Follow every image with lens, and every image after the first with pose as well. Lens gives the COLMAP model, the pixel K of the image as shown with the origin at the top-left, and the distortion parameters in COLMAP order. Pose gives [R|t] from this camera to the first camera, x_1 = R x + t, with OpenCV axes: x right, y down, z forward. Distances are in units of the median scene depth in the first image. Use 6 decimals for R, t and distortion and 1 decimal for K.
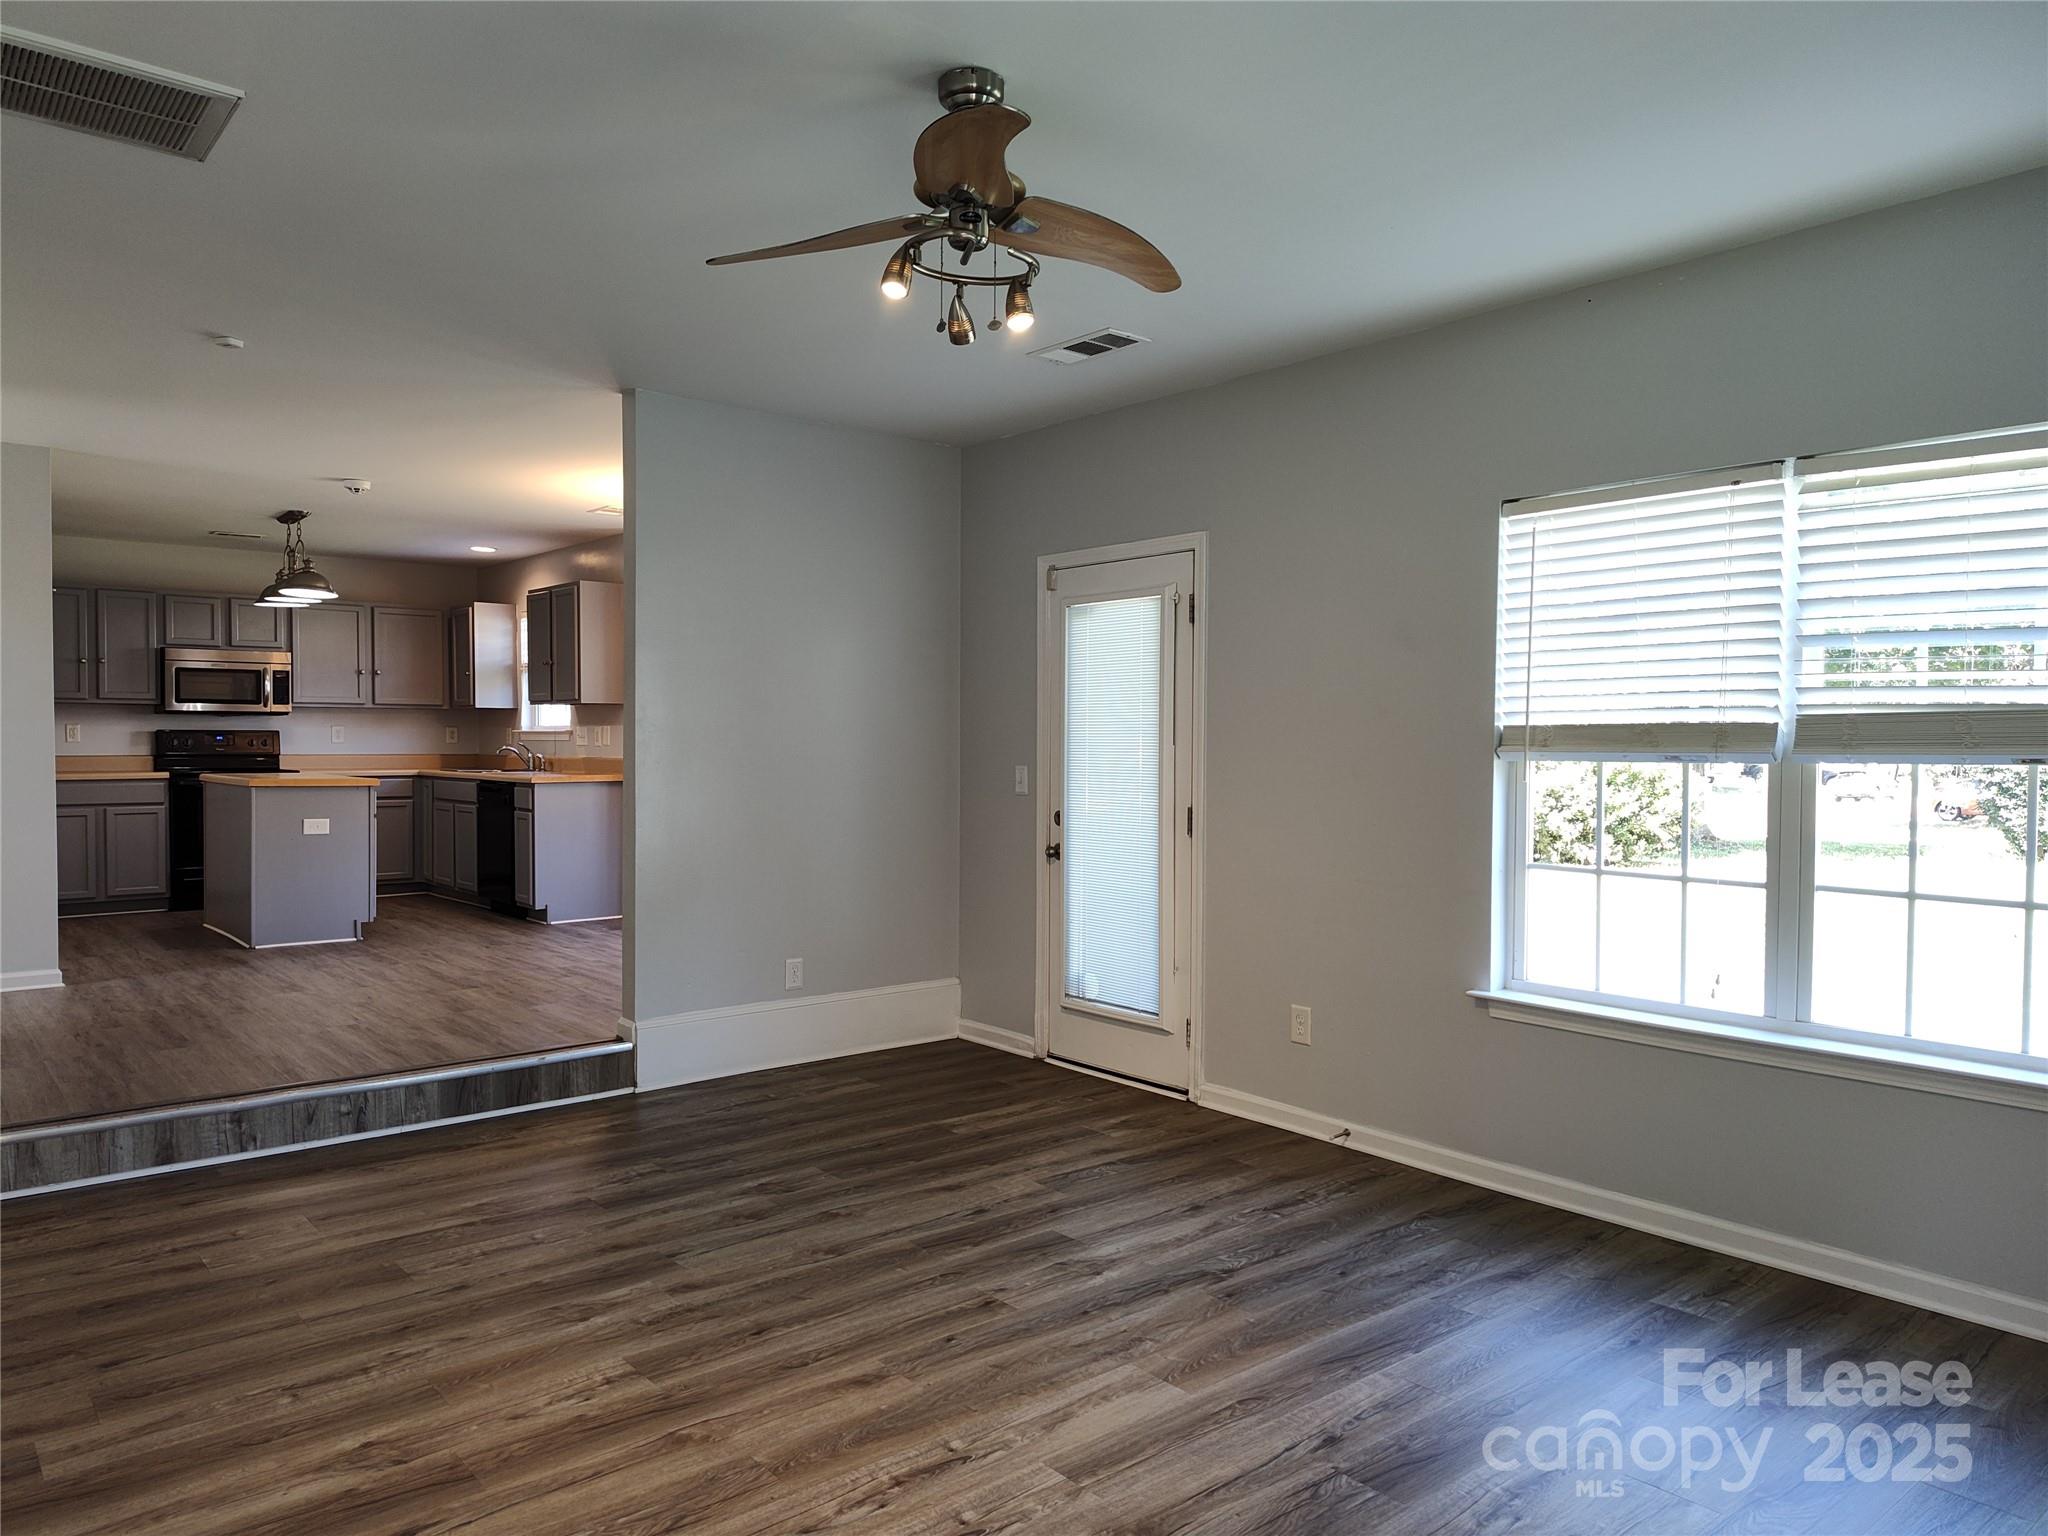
lens RADIAL K [[1387.3, 0, 1005.8], [0, 1387.3, 769.3], [0, 0, 1]] dist [0.036388, -0.041321]
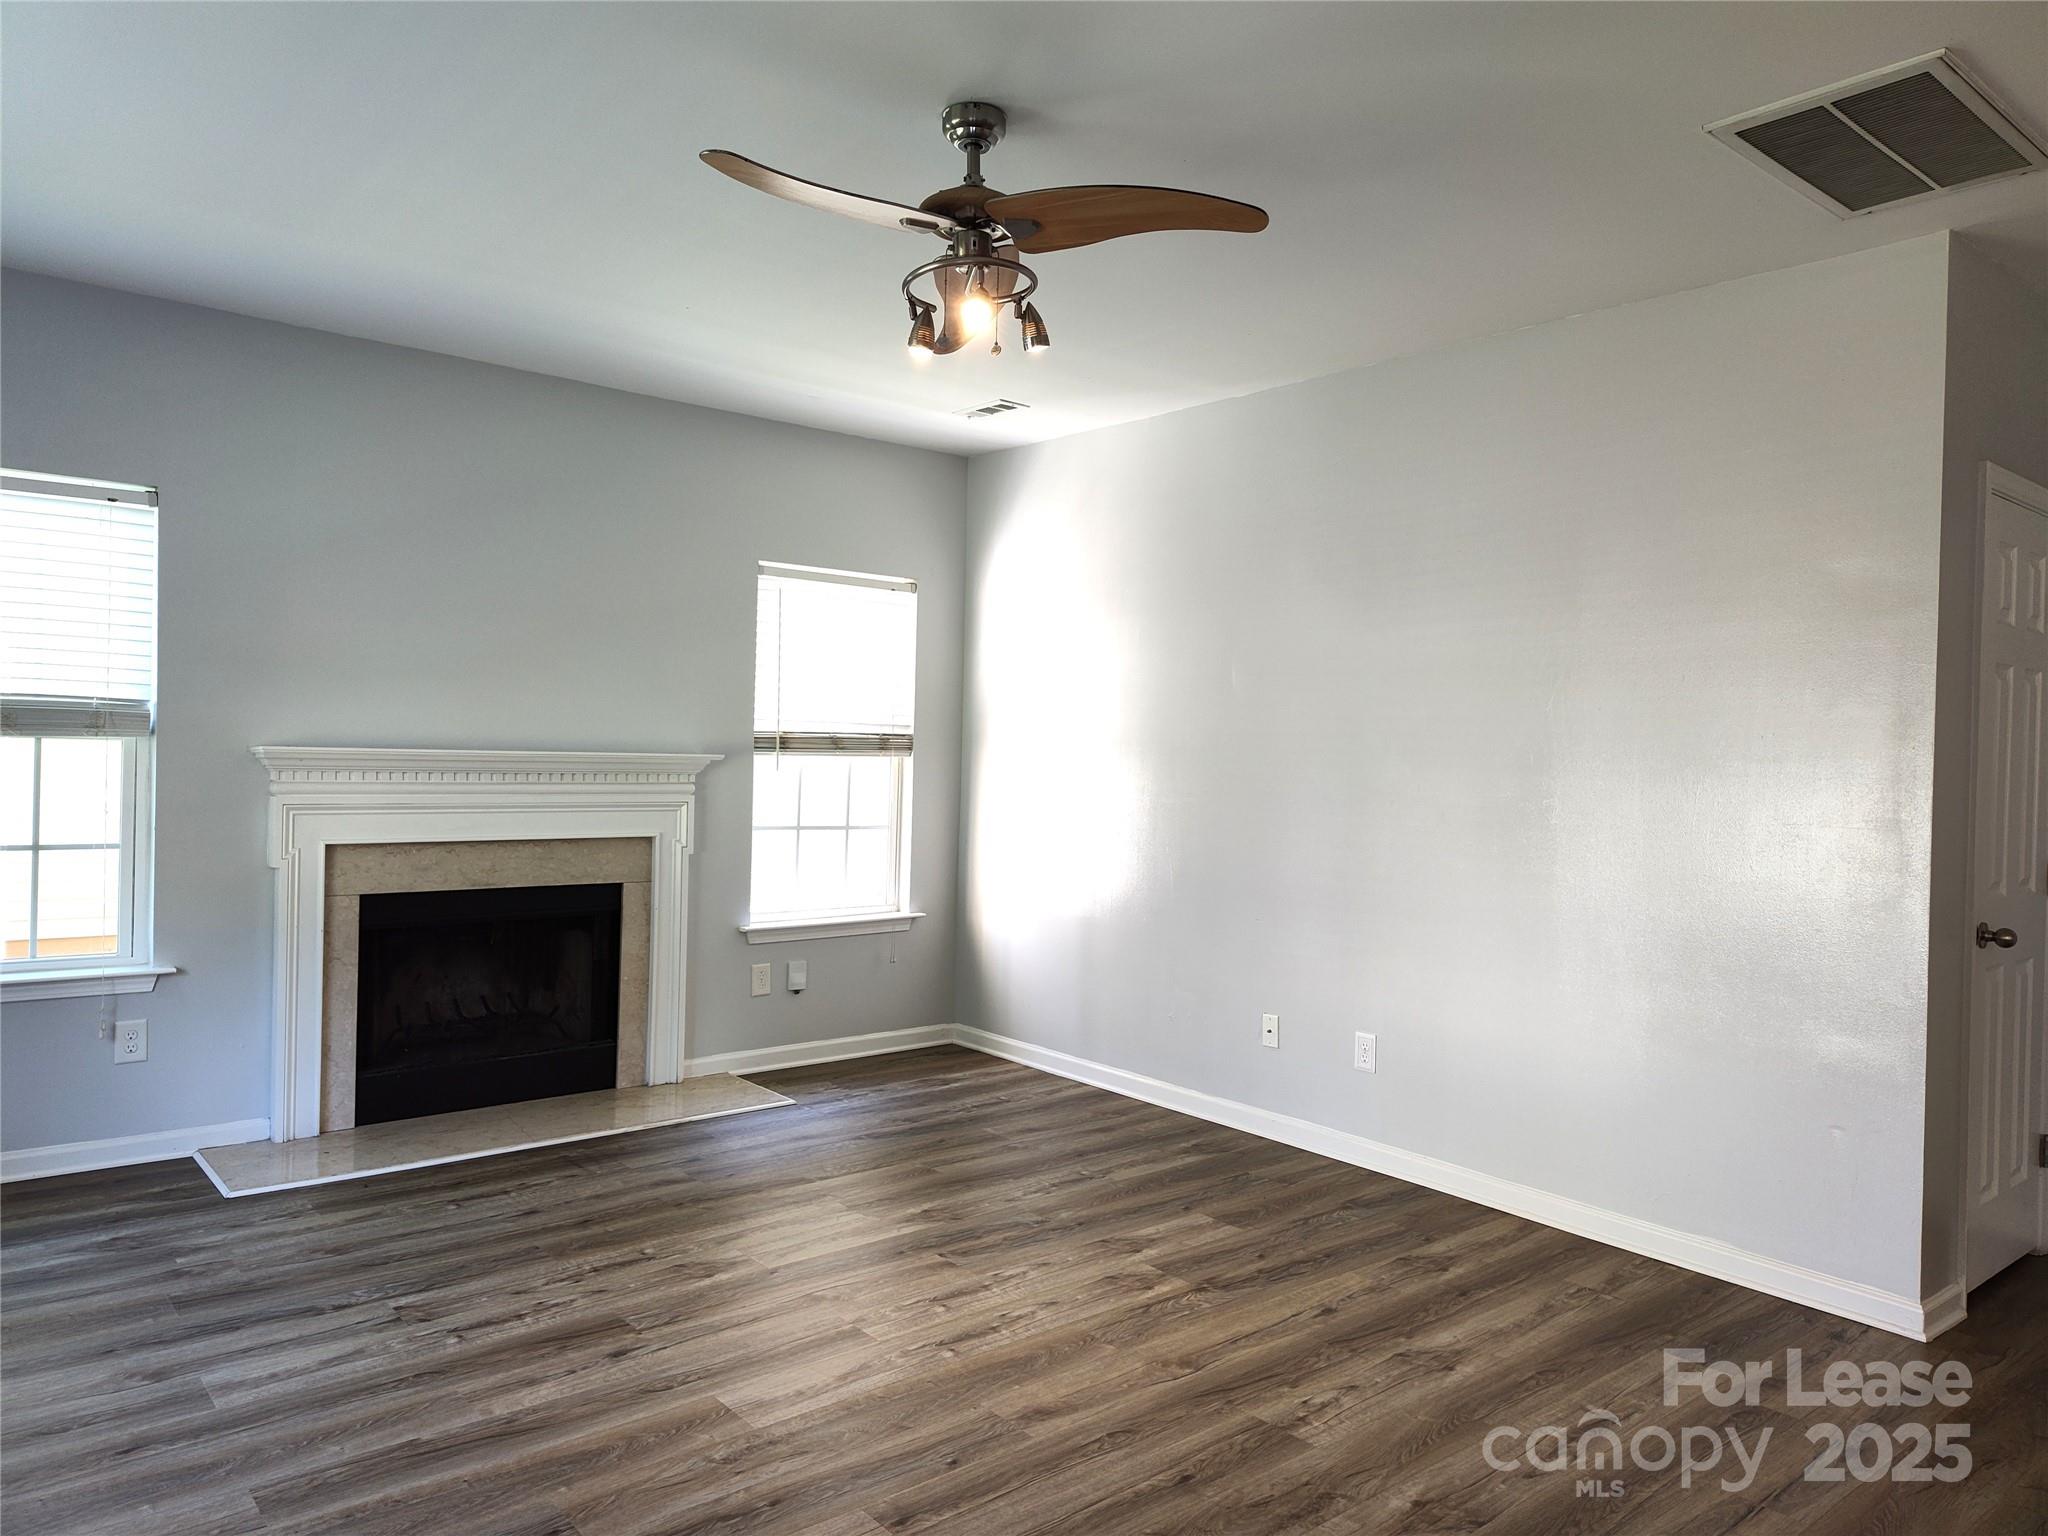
lens RADIAL K [[1387.3, 0, 1028.7], [0, 1387.3, 767.1], [0, 0, 1]] dist [0.036388, -0.041321]
pose [[-0.999380, -0.032366, -0.013835, -0.060051], [-0.032843, 0.998821, 0.035762, -0.042942], [0.012661, 0.036194, -0.999265, 1.818688]]
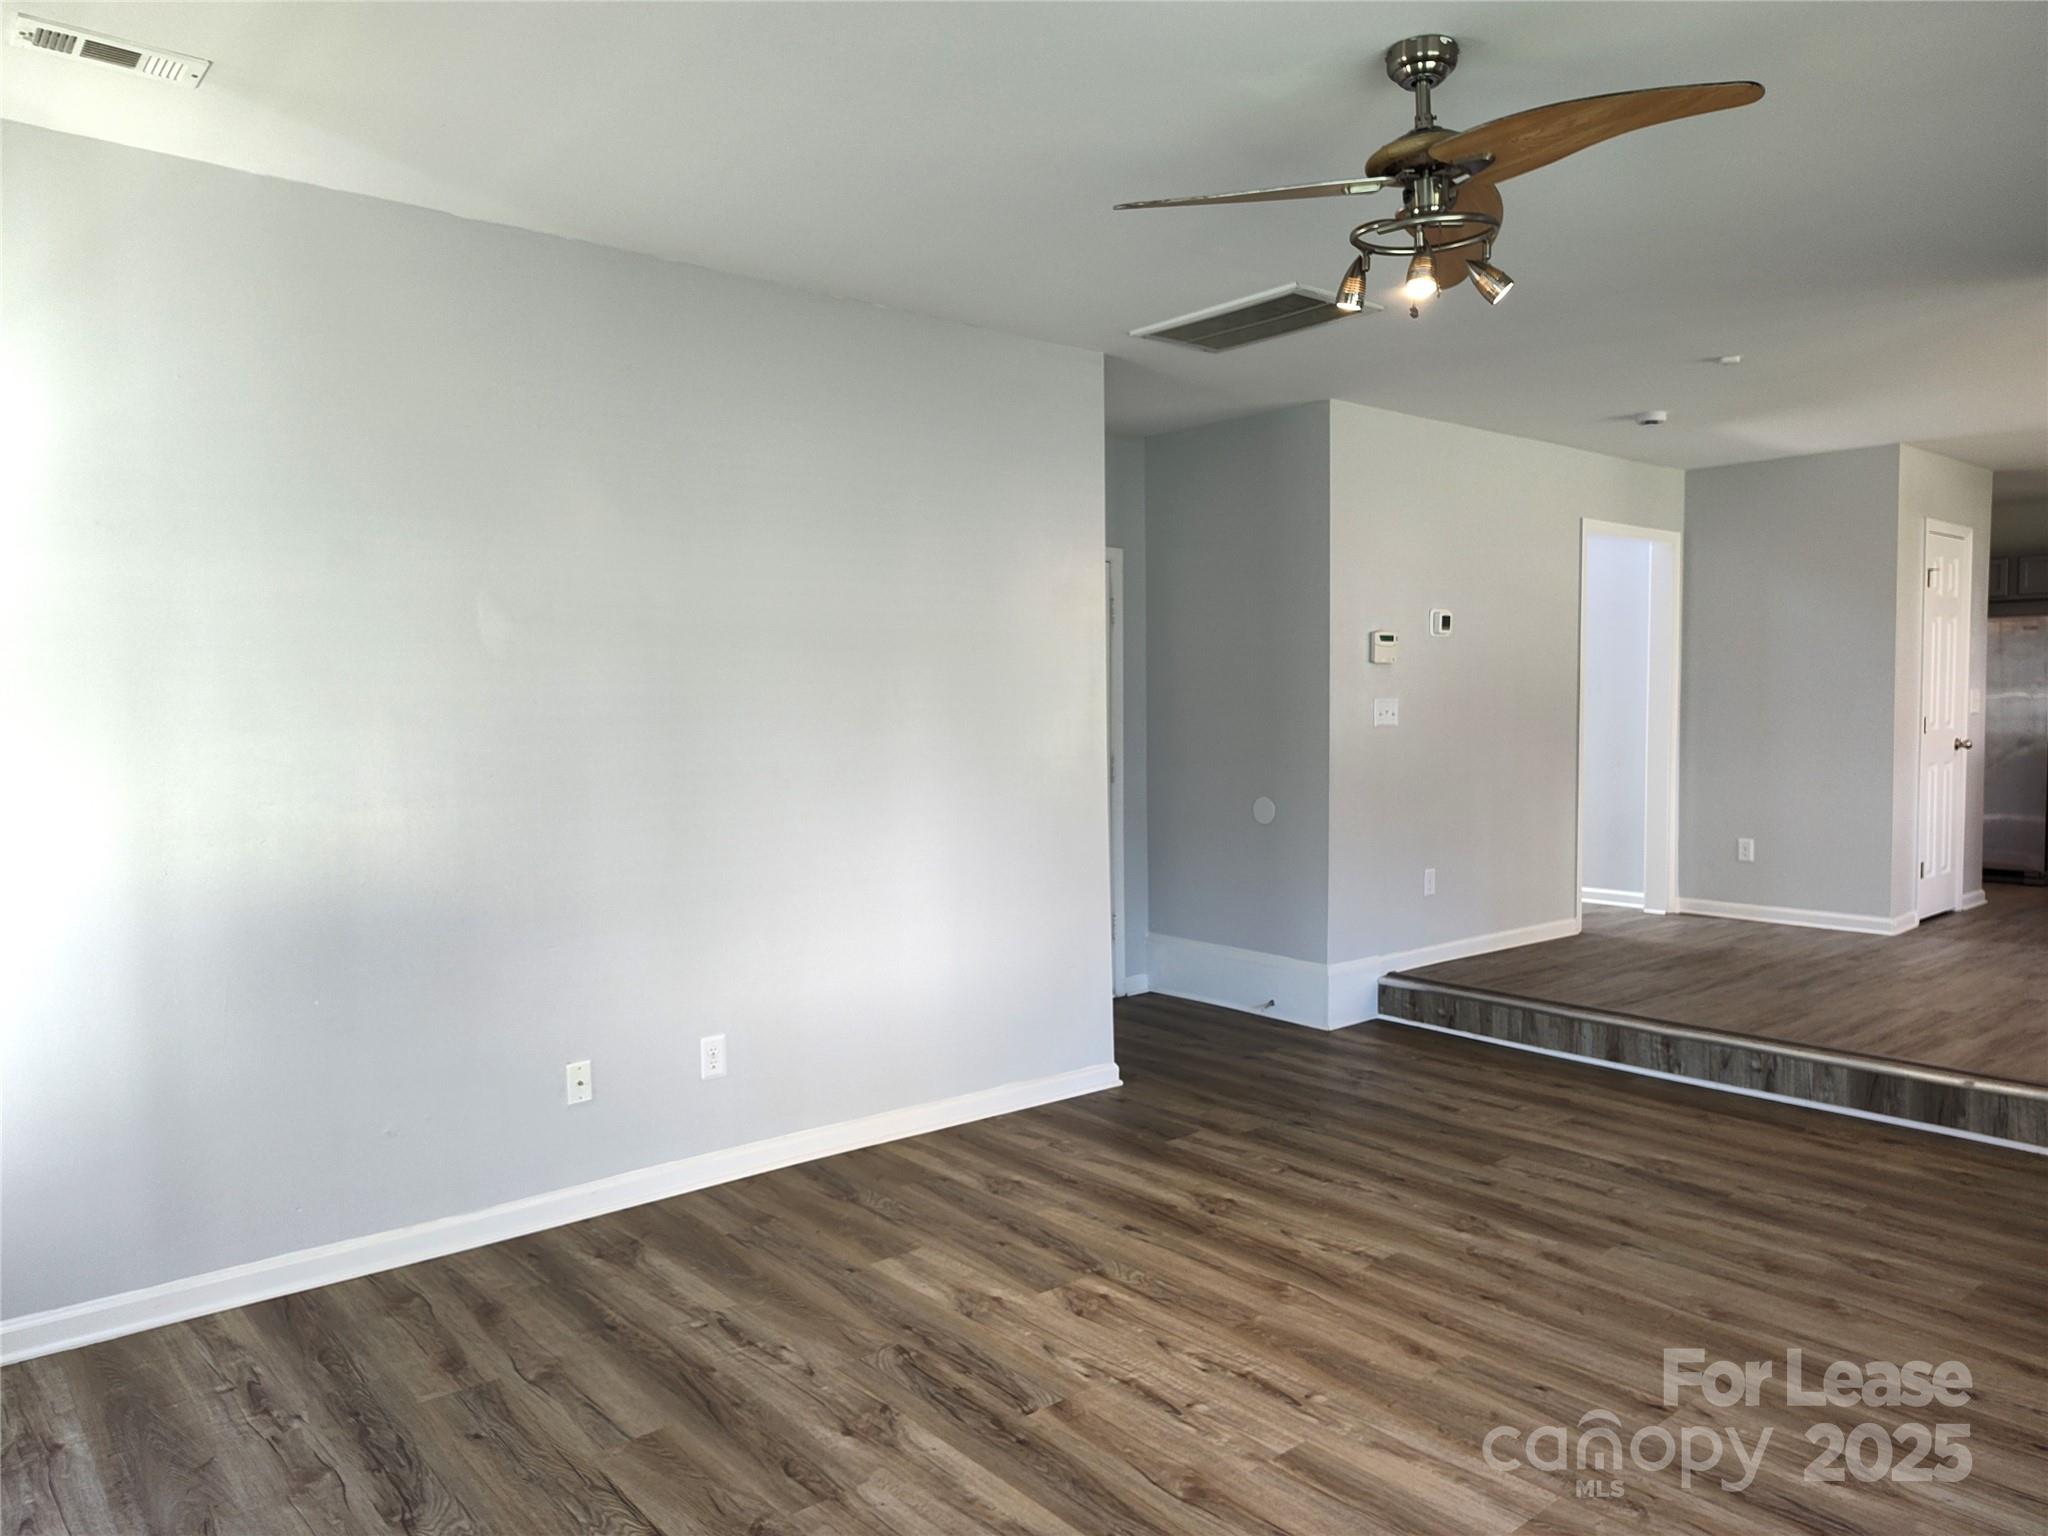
lens RADIAL K [[1387.3, 0, 1011.5], [0, 1387.3, 765.3], [0, 0, 1]] dist [0.036388, -0.041321]
pose [[0.004784, 0.042987, -0.999064, 0.849919], [-0.009400, 0.999033, 0.042940, -0.034722], [0.999944, 0.009186, 0.005183, 0.639774]]
